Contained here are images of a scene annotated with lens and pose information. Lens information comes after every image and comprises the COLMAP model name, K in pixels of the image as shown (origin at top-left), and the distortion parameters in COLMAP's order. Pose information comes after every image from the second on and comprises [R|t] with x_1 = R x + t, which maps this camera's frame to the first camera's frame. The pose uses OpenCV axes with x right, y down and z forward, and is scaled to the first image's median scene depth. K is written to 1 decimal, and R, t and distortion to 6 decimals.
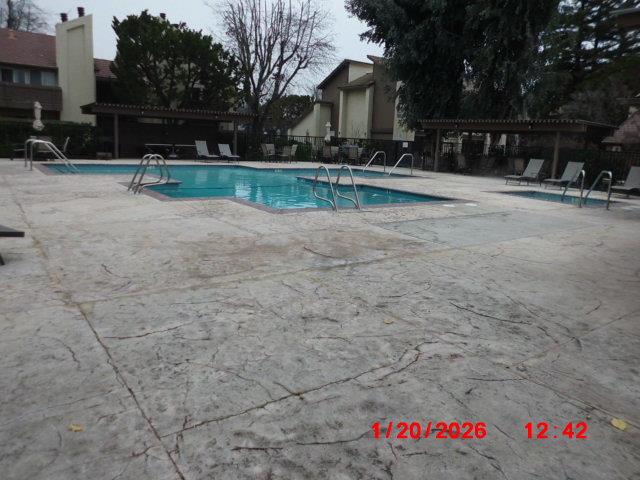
lens RADIAL K [[519.8, 0, 320.0], [0, 519.8, 240.0], [0, 0, 1]] dist [0.000341, 0.001632]
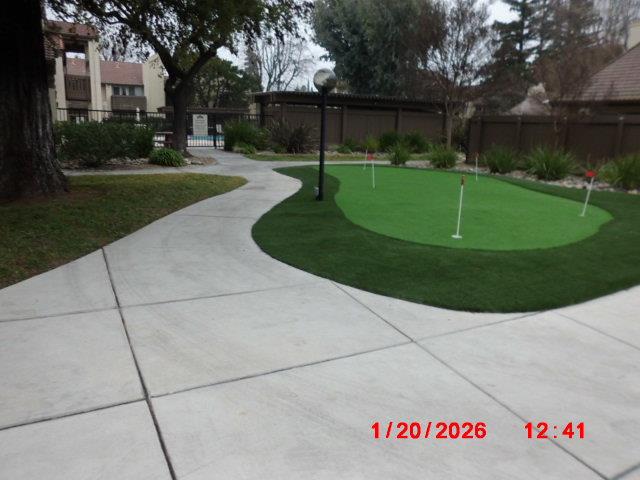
lens RADIAL K [[519.8, 0, 320.0], [0, 519.8, 240.0], [0, 0, 1]] dist [0.000341, 0.001632]
pose [[0.992621, -0.001463, -0.121250, 0.277307], [0.004427, 0.999698, 0.024180, 0.140389], [0.121178, -0.024538, 0.992327, -0.638026]]
